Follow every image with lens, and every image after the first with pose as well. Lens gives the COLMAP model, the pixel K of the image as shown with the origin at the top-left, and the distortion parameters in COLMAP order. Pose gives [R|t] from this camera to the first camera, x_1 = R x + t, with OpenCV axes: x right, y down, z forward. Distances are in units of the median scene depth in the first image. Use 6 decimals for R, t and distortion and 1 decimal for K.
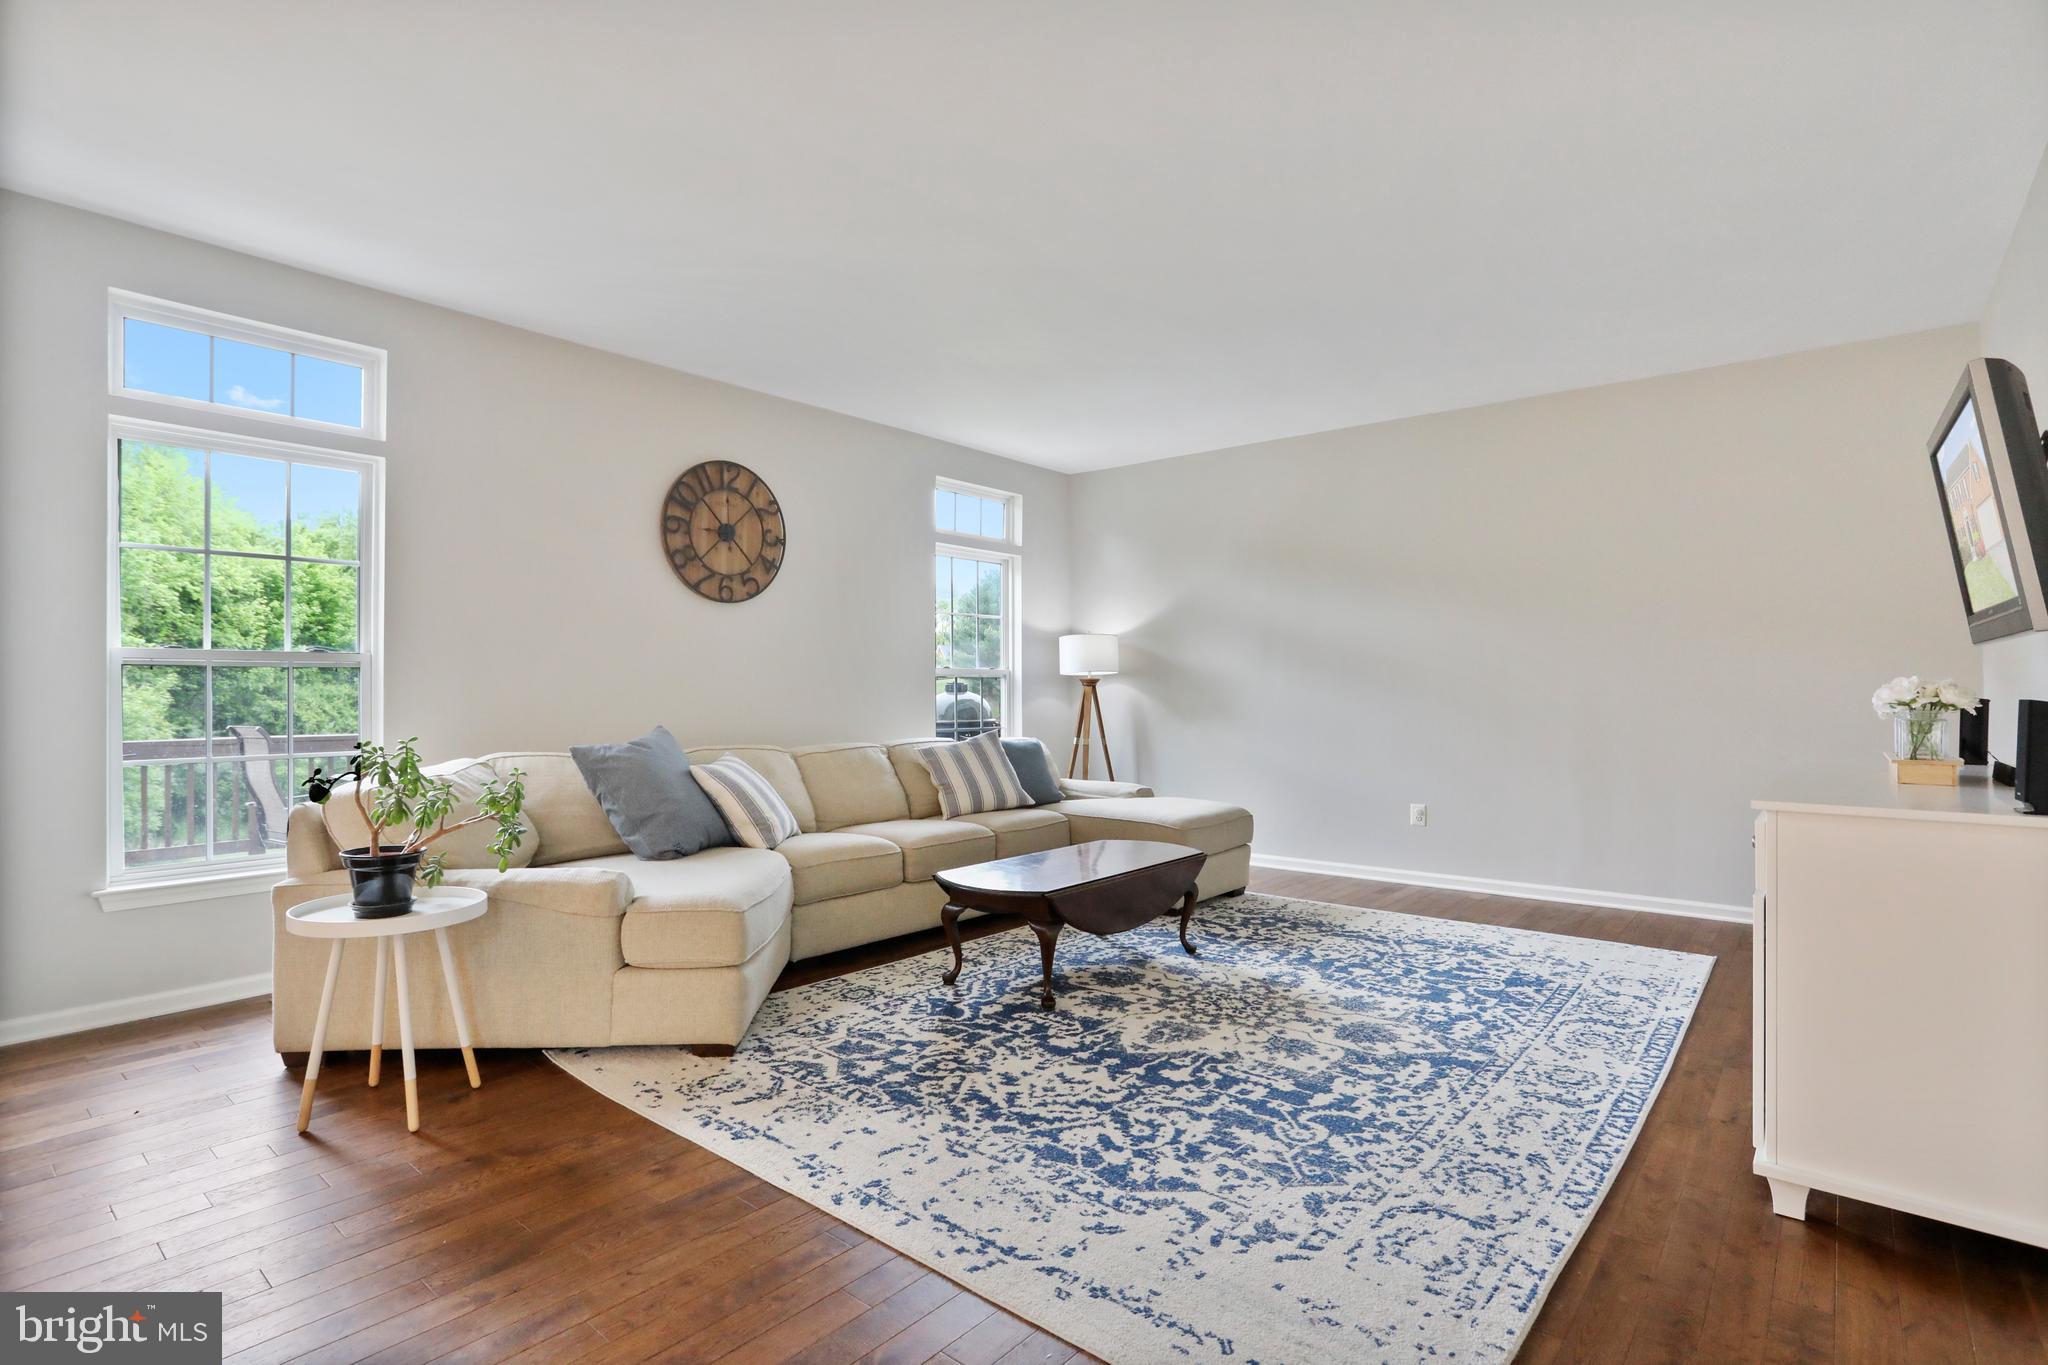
lens RADIAL K [[1002.2, 0, 1026.3], [0, 1002.2, 687.1], [0, 0, 1]] dist [-0.072001, 0.044462]
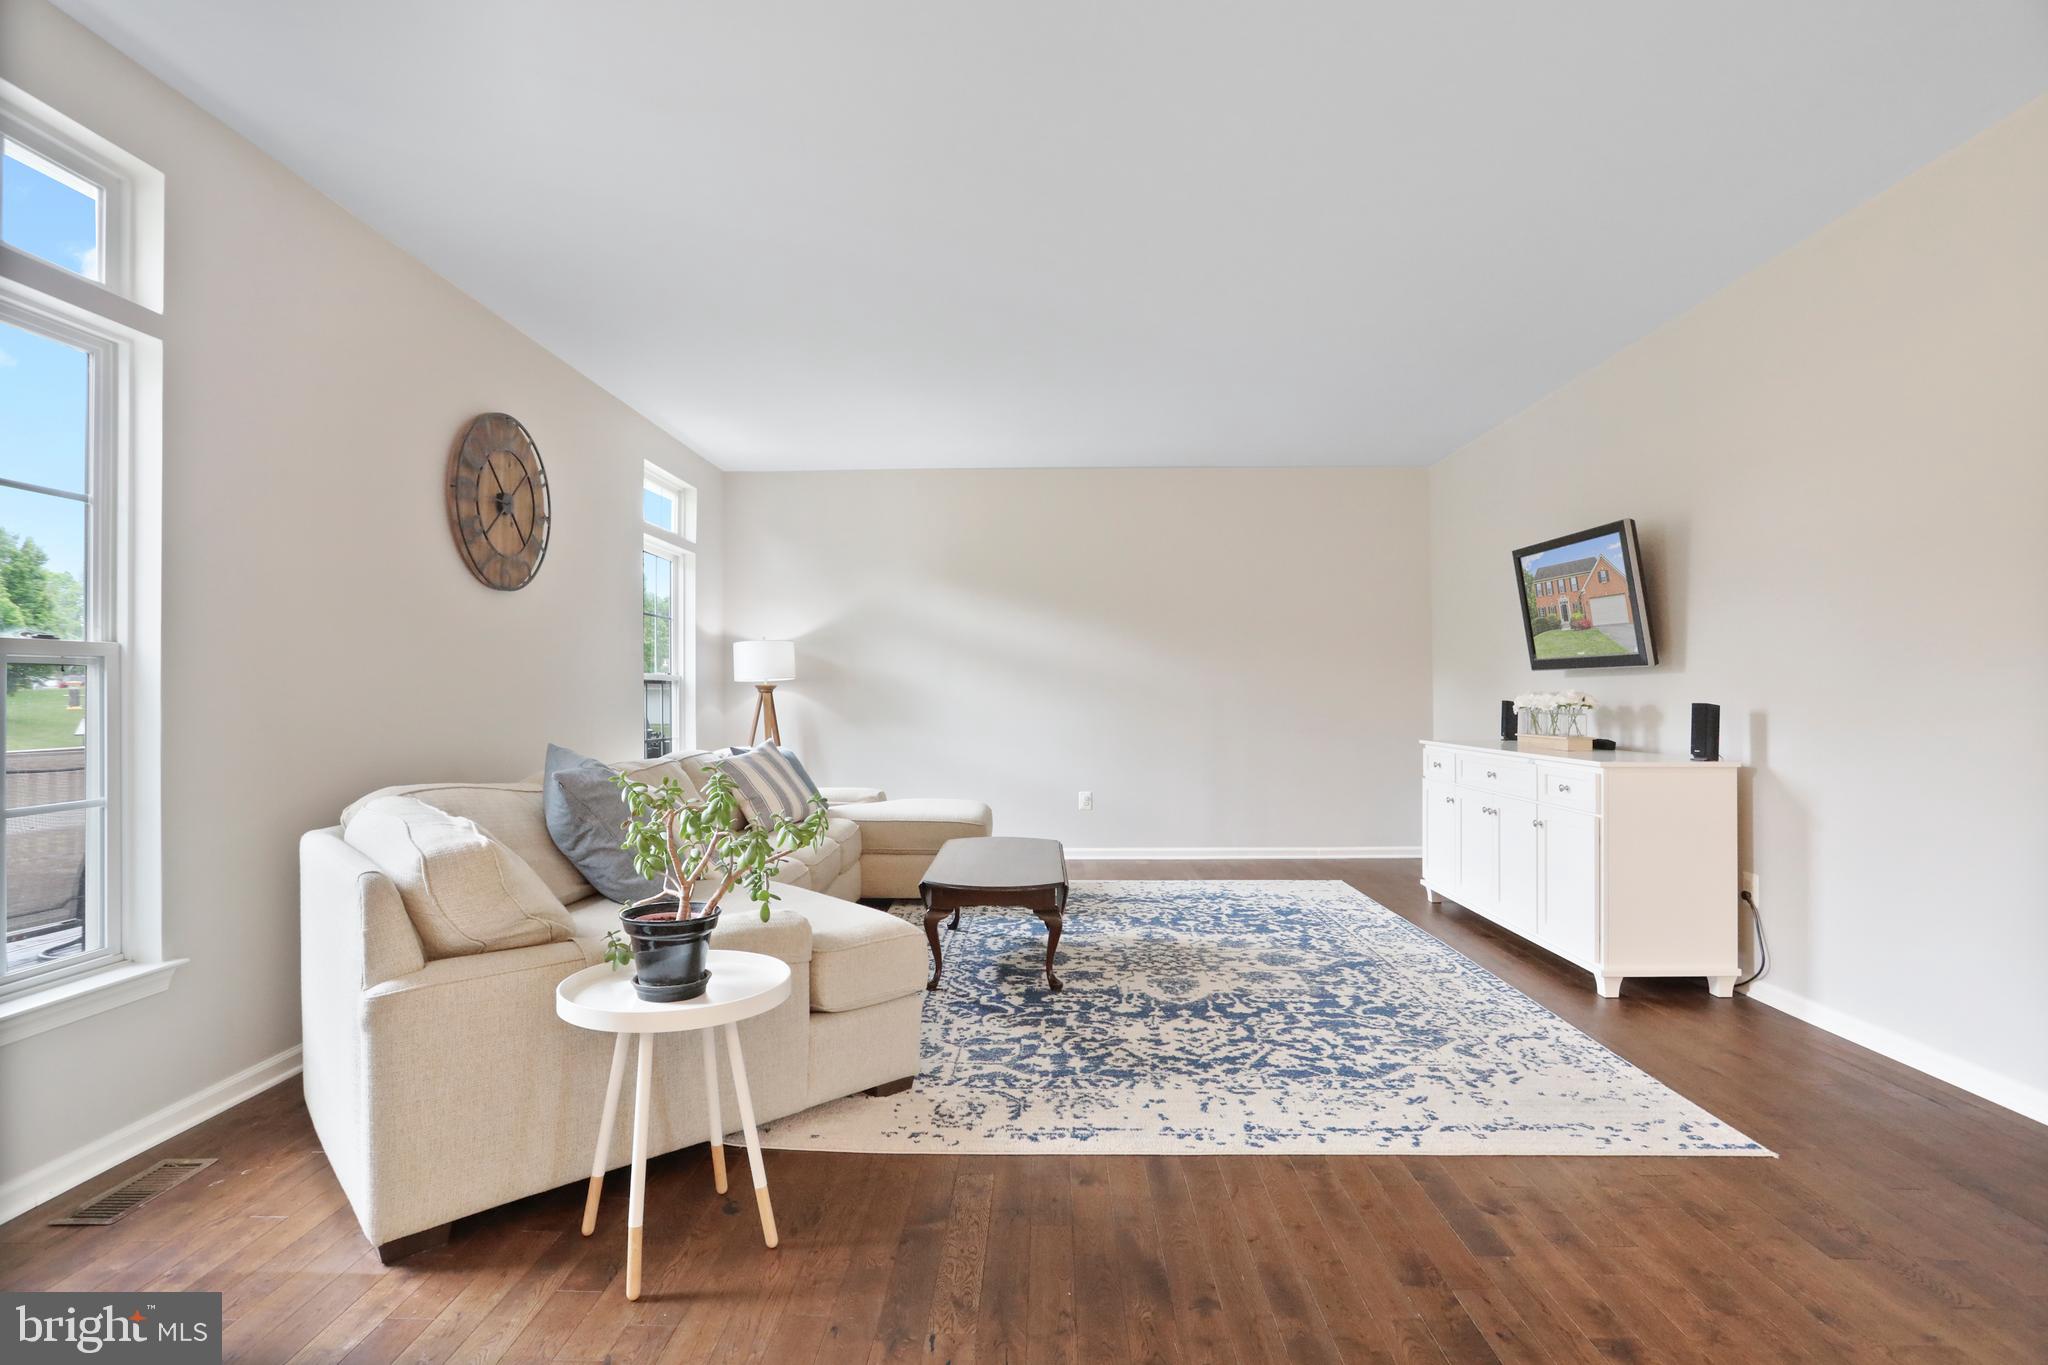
lens RADIAL K [[1002.2, 0, 1026.3], [0, 1002.2, 687.1], [0, 0, 1]] dist [-0.072001, 0.044462]
pose [[0.784211, 0.002321, 0.620490, -0.799743], [0.000522, 0.999990, -0.004400, -0.005208], [-0.620494, 0.003774, 0.784202, 0.188250]]
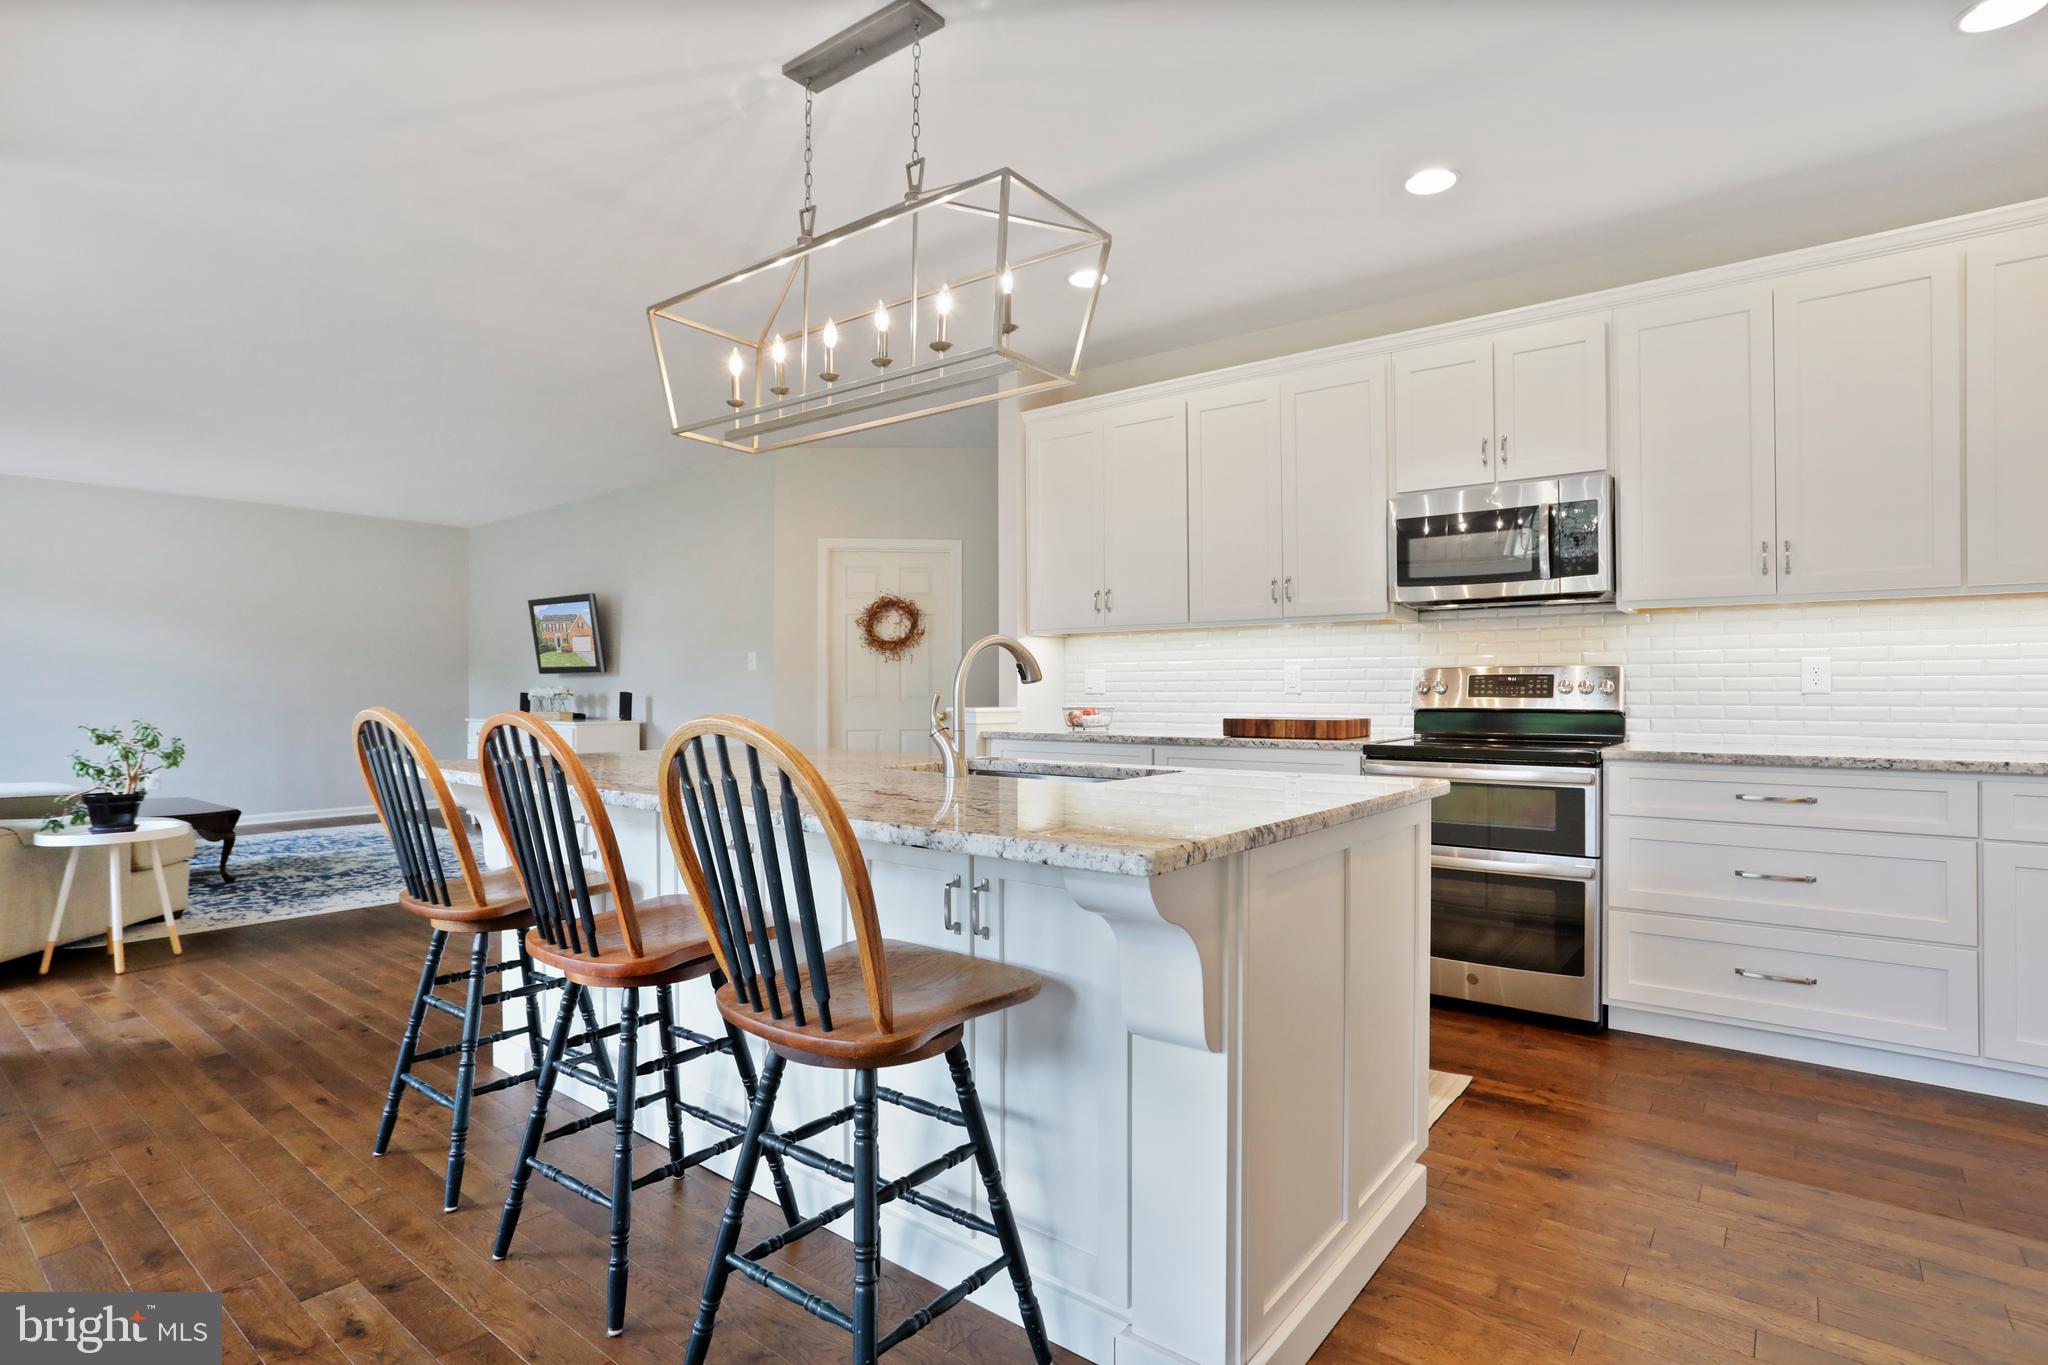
lens RADIAL K [[1002.2, 0, 1026.3], [0, 1002.2, 687.1], [0, 0, 1]] dist [-0.072001, 0.044462]
pose [[-0.041495, 0.002013, 0.999137, -1.921355], [-0.000582, 0.999998, -0.002039, 0.001525], [-0.999139, -0.000667, -0.041494, -0.287045]]
